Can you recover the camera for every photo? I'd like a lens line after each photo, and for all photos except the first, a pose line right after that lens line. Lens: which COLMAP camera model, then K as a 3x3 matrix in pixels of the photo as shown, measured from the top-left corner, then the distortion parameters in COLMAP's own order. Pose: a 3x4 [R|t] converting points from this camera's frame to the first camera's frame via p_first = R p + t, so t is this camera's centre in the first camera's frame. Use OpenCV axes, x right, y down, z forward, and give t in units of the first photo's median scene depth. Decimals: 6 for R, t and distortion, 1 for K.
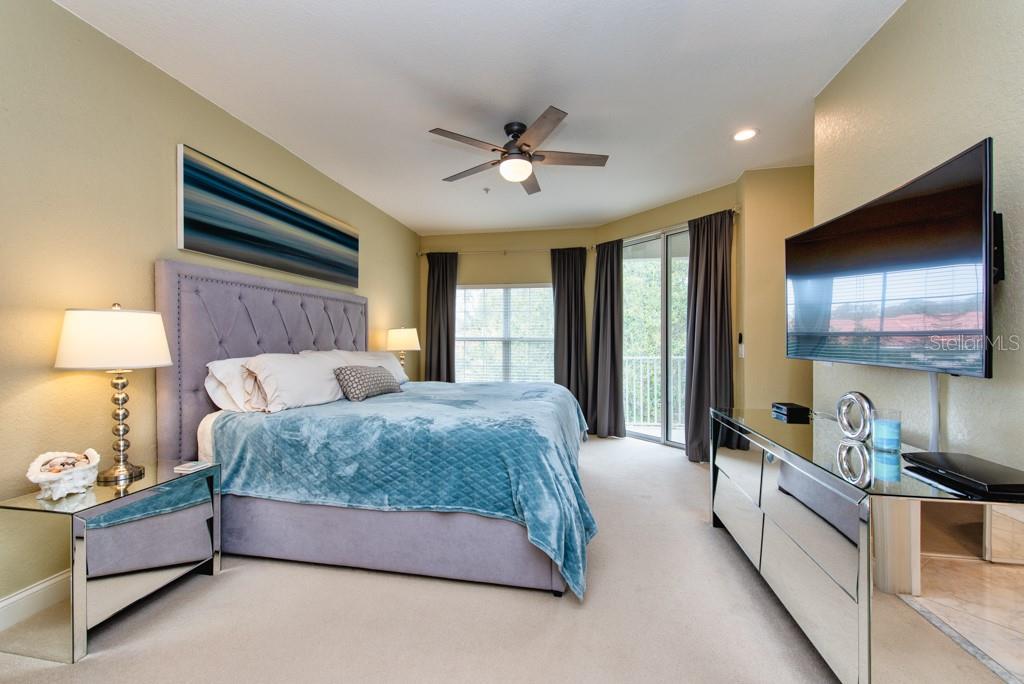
lens RADIAL K [[399.2, 0, 511.1], [0, 399.2, 344.8], [0, 0, 1]] dist [0.012465, -0.000579]
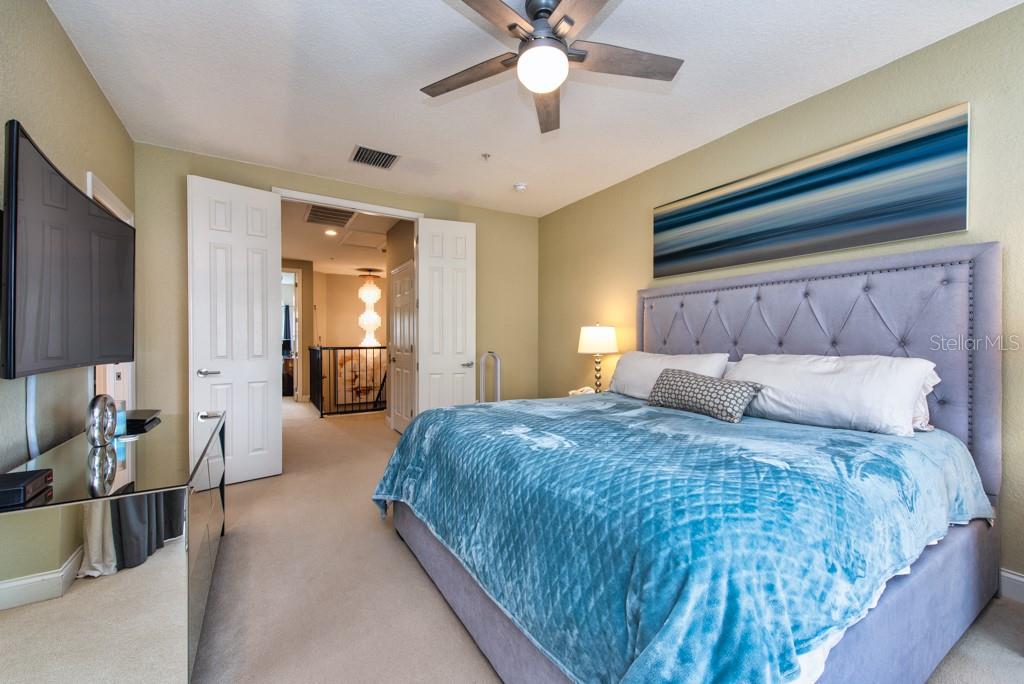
lens RADIAL K [[413.9, 0, 512.0], [0, 413.9, 342.0], [0, 0, 1]] dist [0.000324, -0.000184]
pose [[-0.739665, -0.003801, -0.672965, 0.479615], [-0.011906, 0.999901, 0.007439, -0.008604], [0.672870, 0.013514, -0.739637, 1.431967]]
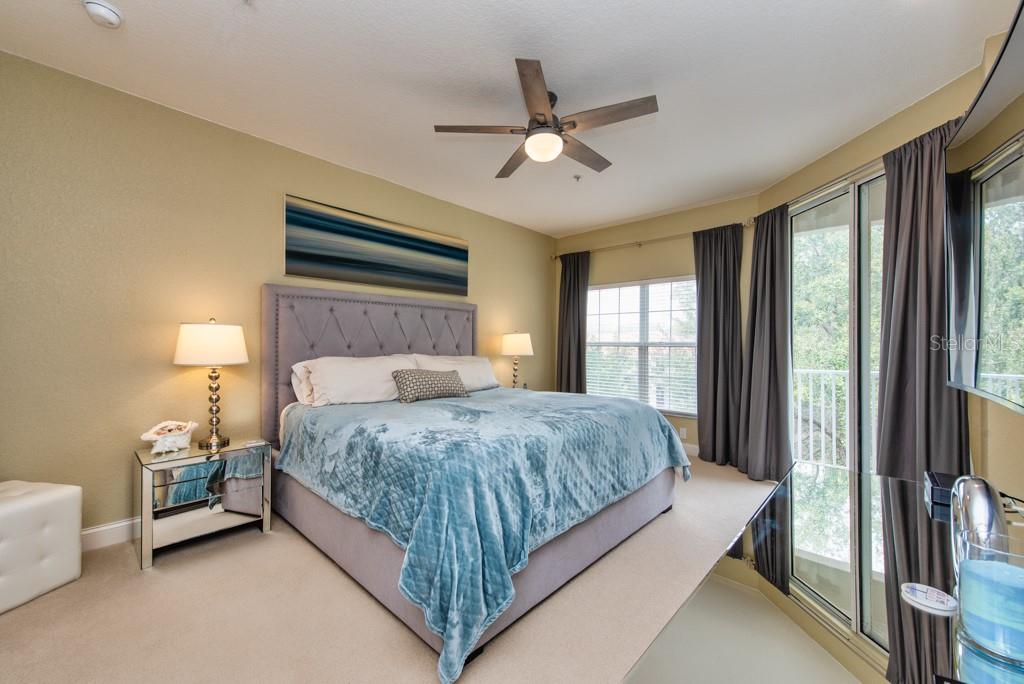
lens RADIAL K [[399.2, 0, 511.1], [0, 399.2, 344.8], [0, 0, 1]] dist [0.012465, -0.000579]
pose [[0.848365, 0.004887, -0.529390, 0.395959], [-0.010619, 0.999913, -0.007787, -0.007584], [0.529306, 0.012228, 0.848343, 0.234537]]
